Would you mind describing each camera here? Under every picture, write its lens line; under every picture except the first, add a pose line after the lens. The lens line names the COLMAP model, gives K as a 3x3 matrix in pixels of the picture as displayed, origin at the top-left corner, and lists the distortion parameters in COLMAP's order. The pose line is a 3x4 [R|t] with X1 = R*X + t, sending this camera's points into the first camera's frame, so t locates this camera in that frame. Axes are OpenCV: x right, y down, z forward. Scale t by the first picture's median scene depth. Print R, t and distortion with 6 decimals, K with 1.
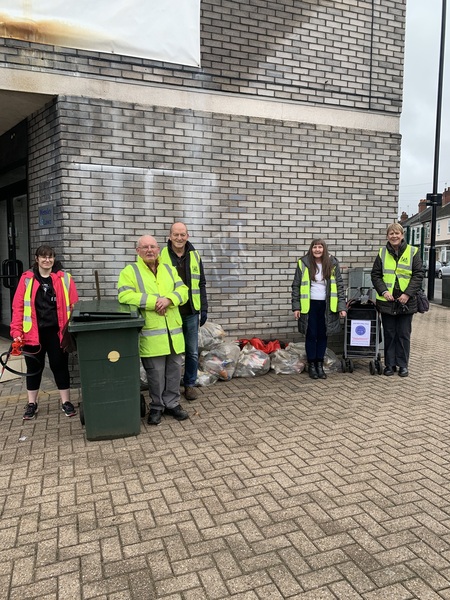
lens RADIAL K [[464.7, 0, 223.9], [0, 464.7, 301.1], [0, 0, 1]] dist [0.031032, -0.026721]
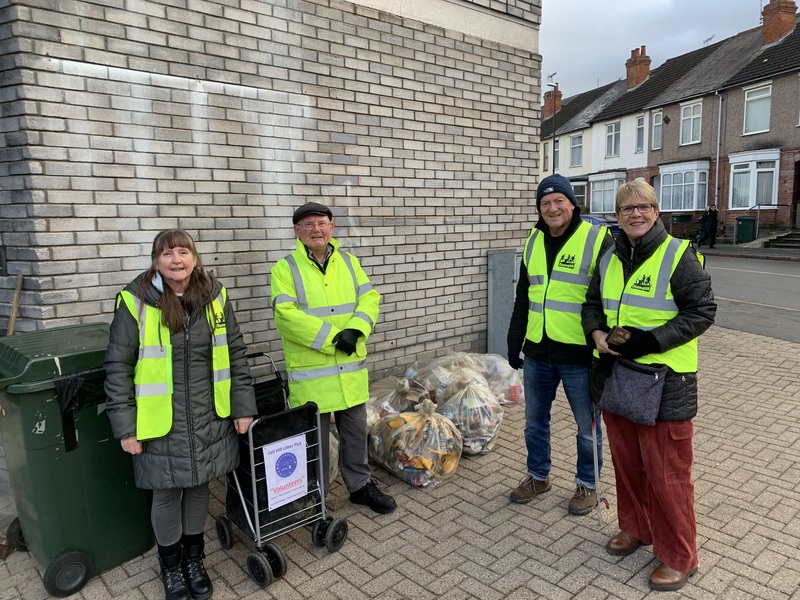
lens RADIAL K [[619.5, 0, 401.3], [0, 619.5, 289.4], [0, 0, 1]] dist [0.031032, -0.026721]
pose [[0.924350, -0.059531, 0.376872, -0.217927], [0.050098, 0.998138, 0.034792, -0.054715], [-0.378242, -0.013280, 0.925612, 0.235134]]
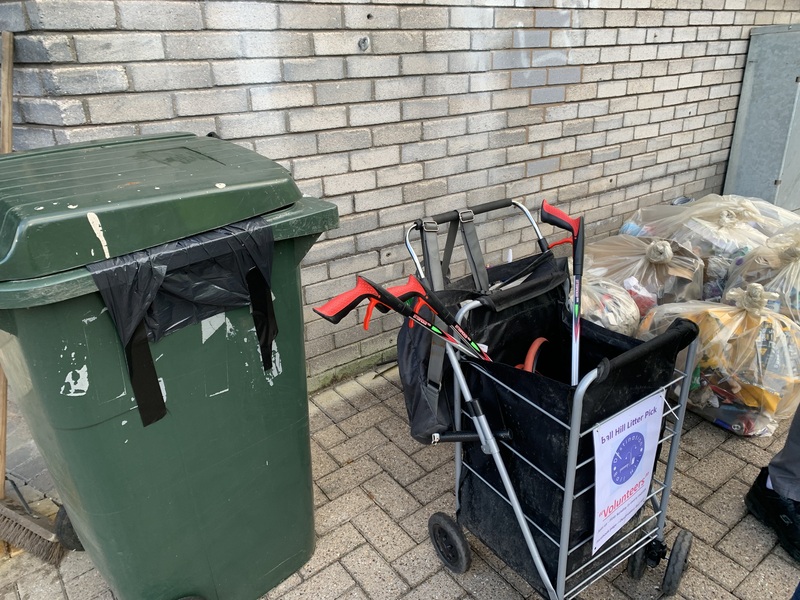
lens RADIAL K [[619.5, 0, 397.5], [0, 619.5, 295.5], [0, 0, 1]] dist [0.031032, -0.026721]
pose [[0.951399, -0.140647, 0.273967, -0.253761], [0.056621, 0.954341, 0.293304, -0.024299], [-0.302711, -0.263537, 0.915923, 0.577397]]
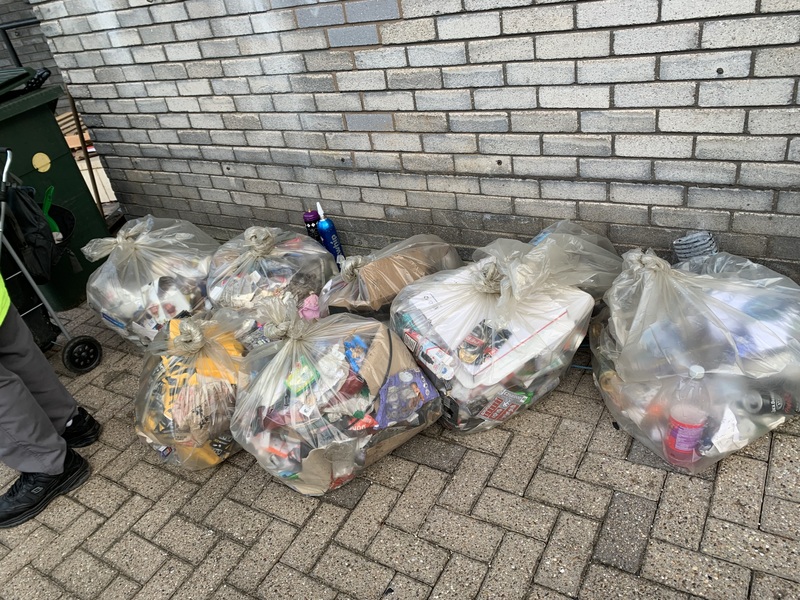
lens RADIAL K [[619.5, 0, 382.8], [0, 619.5, 291.8], [0, 0, 1]] dist [0.031032, -0.026721]
pose [[0.606950, 0.305884, -0.733516, 0.364603], [0.106633, 0.883275, 0.456569, -0.059235], [0.787553, -0.355332, 0.503486, 0.786873]]
